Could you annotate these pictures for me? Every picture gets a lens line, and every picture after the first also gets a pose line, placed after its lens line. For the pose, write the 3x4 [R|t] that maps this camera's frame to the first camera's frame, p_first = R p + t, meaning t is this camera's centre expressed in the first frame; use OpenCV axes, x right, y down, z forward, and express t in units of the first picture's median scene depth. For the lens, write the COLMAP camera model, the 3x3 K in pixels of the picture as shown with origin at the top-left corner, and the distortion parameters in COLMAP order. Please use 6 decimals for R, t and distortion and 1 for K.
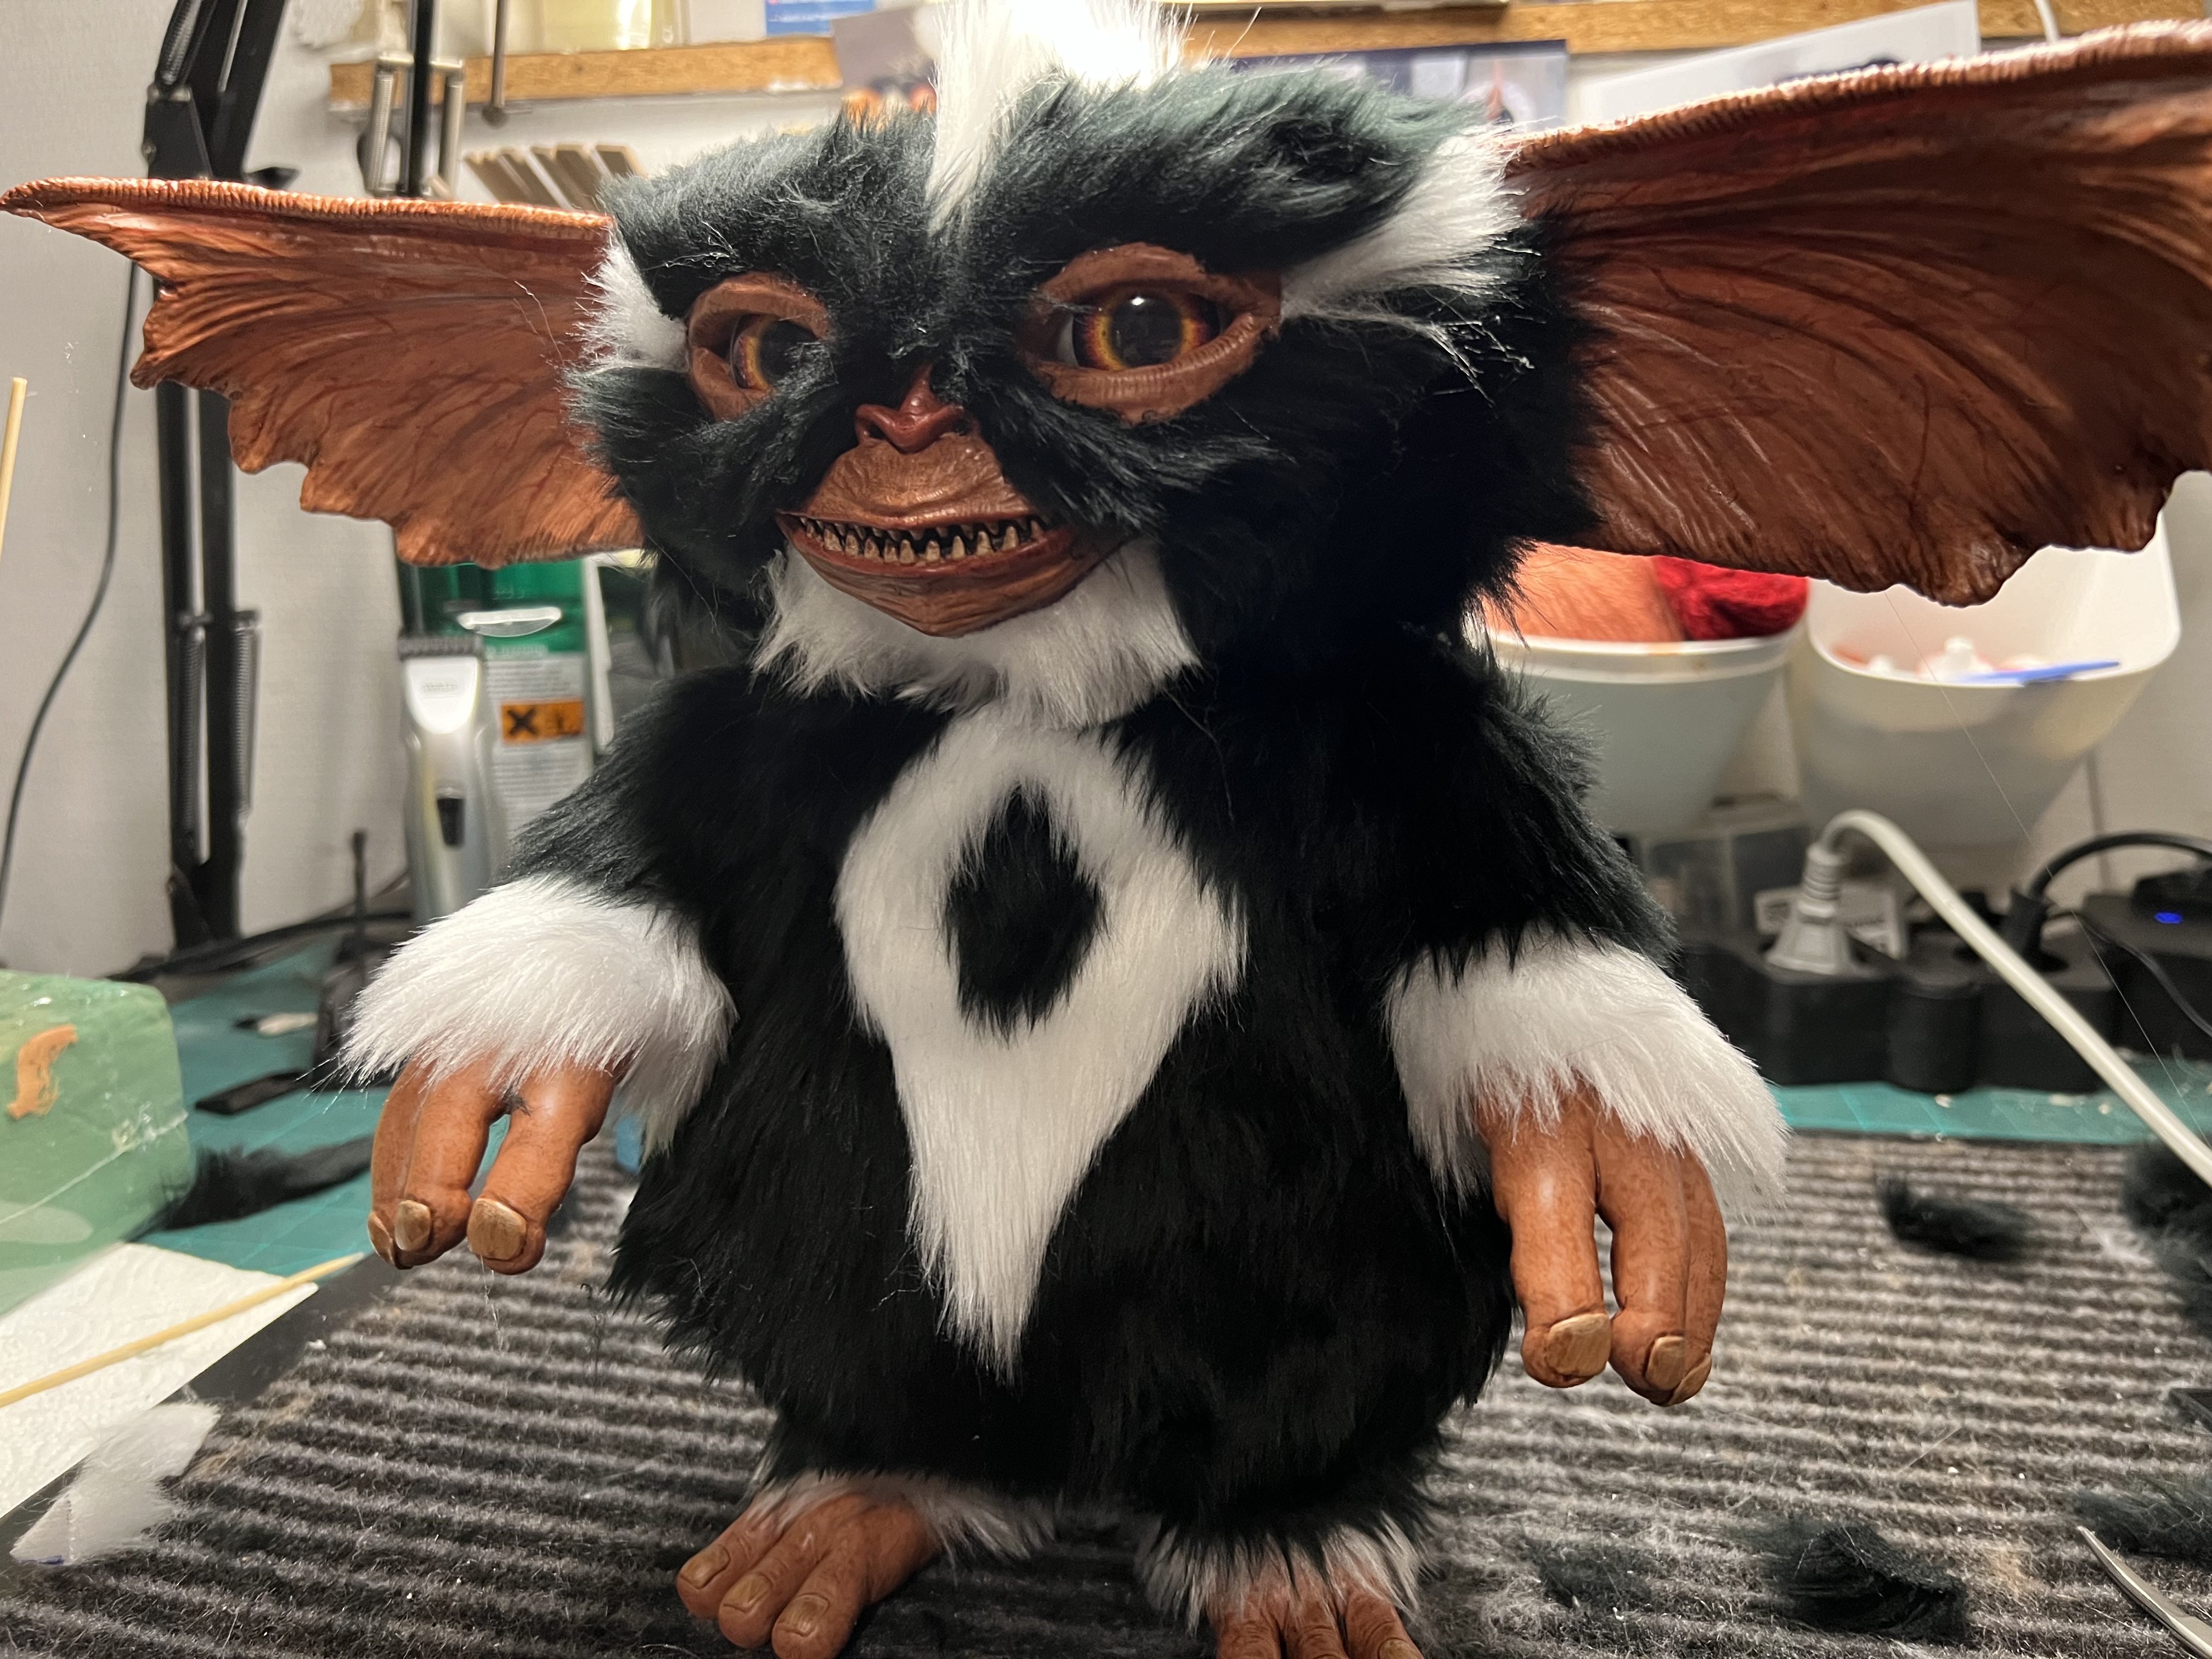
lens RADIAL K [[1715.8, 0, 1098.8], [0, 1715.8, 850.2], [0, 0, 1]] dist [-0.011911, -0.016223]
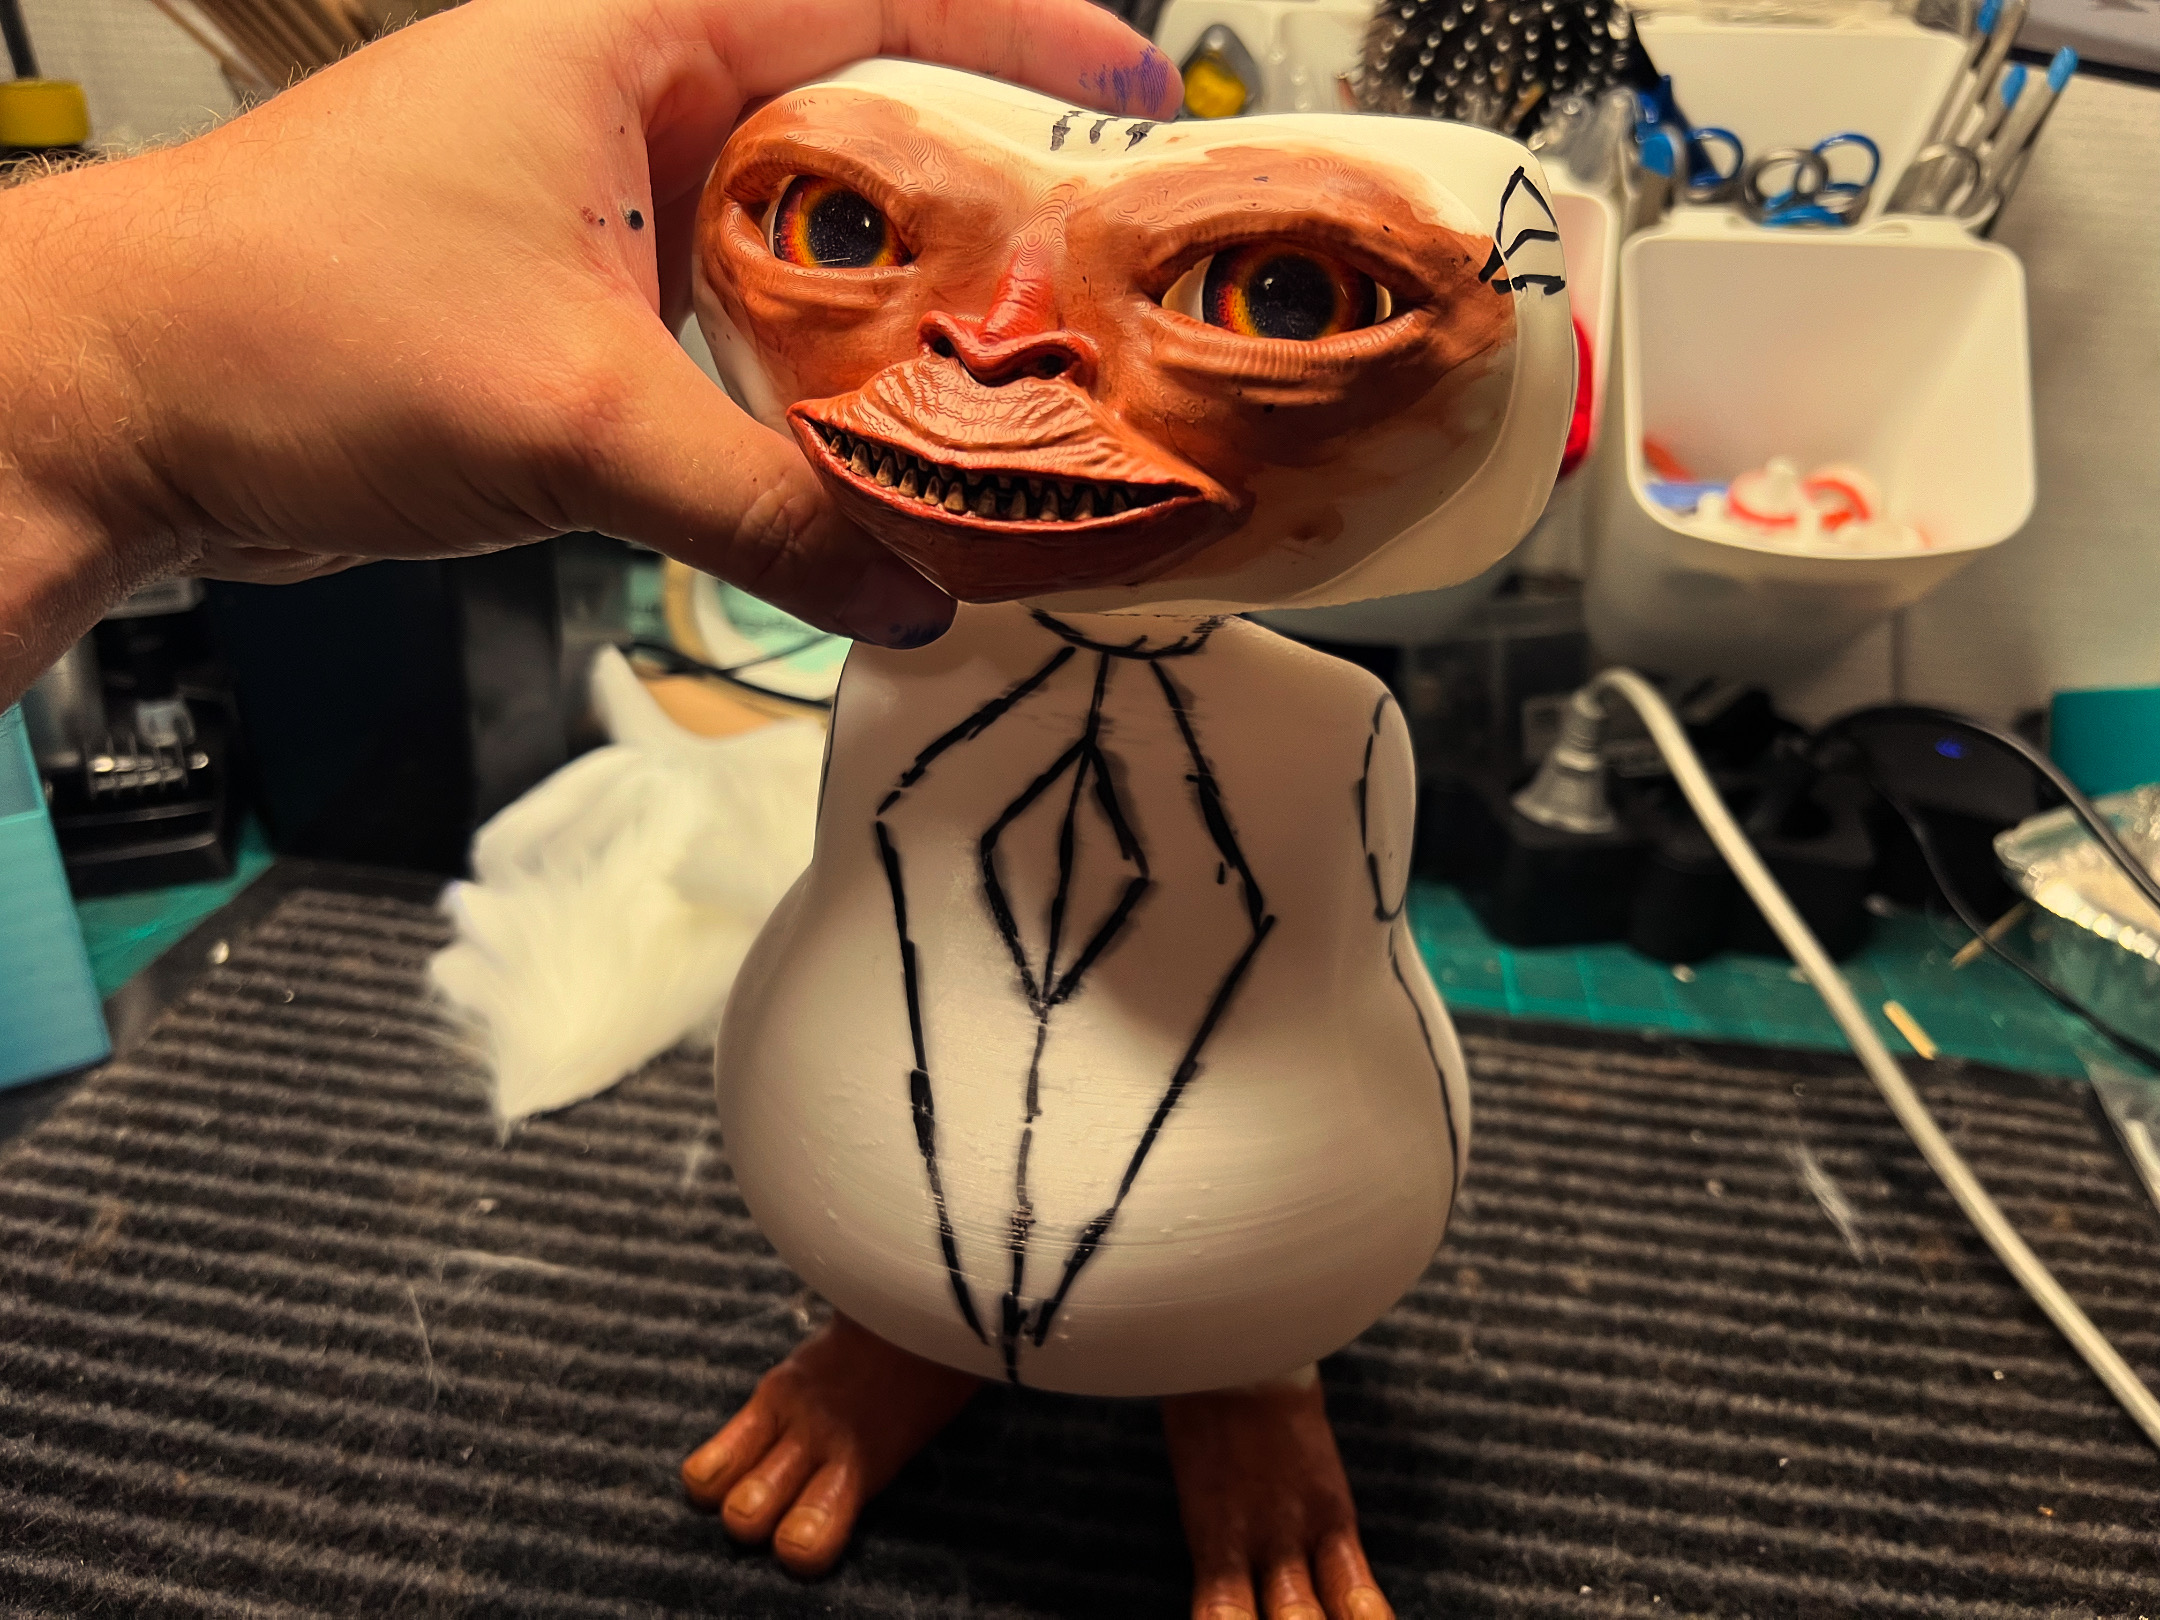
lens RADIAL K [[1675.4, 0, 1075.8], [0, 1675.4, 755.1], [0, 0, 1]] dist [-0.011911, -0.016223]
pose [[0.997920, 0.020277, 0.061198, 0.175800], [-0.034466, 0.970009, 0.240612, -0.305066], [-0.054484, -0.242220, 0.968690, 0.275571]]
